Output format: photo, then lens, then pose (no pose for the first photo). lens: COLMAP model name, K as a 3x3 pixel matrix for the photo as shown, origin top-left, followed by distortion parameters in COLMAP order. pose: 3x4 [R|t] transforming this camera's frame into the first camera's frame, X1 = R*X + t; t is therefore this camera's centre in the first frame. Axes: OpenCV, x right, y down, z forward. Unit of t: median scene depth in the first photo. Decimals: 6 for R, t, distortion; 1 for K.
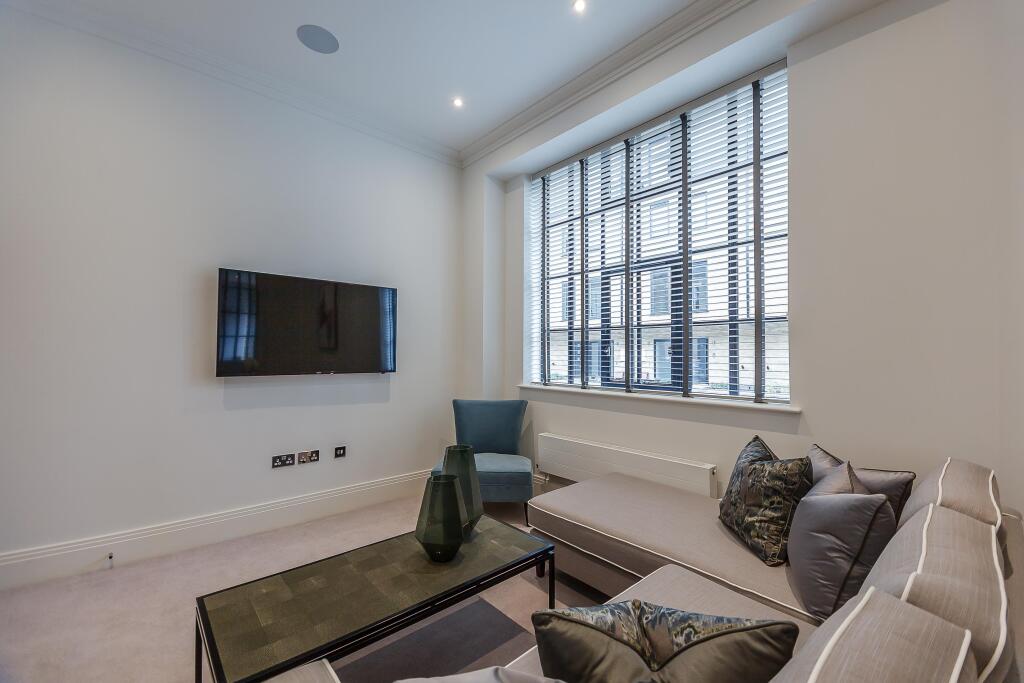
lens RADIAL K [[413.6, 0, 512.0], [0, 413.6, 341.5], [0, 0, 1]] dist [0.000010, 0.000009]
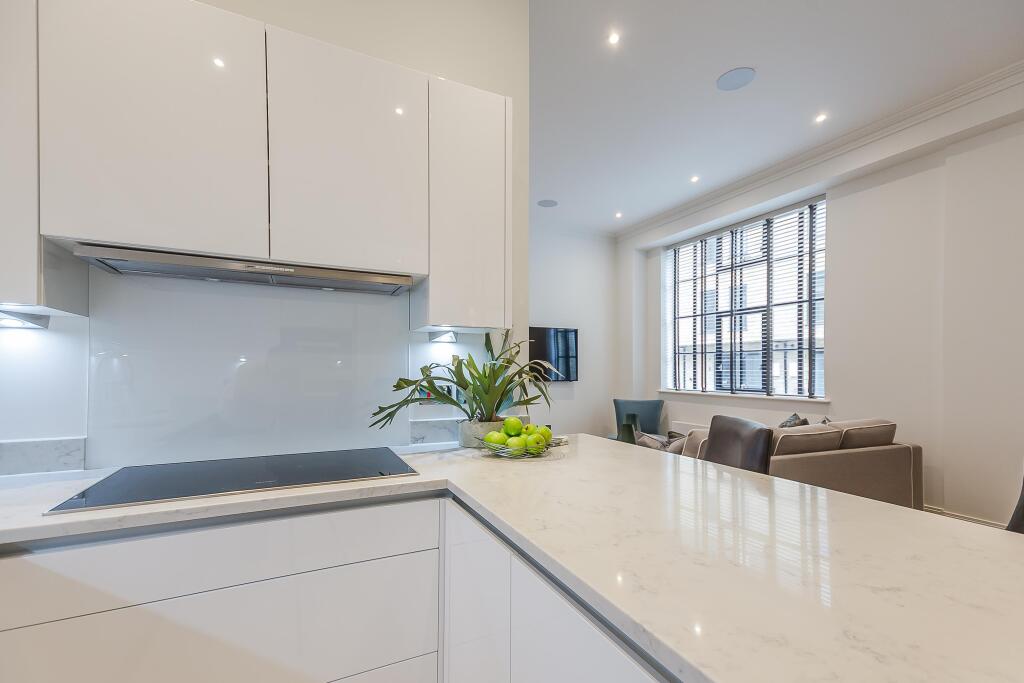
lens RADIAL K [[446.8, 0, 512.7], [0, 446.8, 362.9], [0, 0, 1]] dist [0.000447, -0.000053]
pose [[0.961059, -0.004998, -0.276300, -0.044616], [0.009261, 0.999857, 0.014126, -0.022362], [0.276190, -0.016135, 0.960968, -0.749366]]
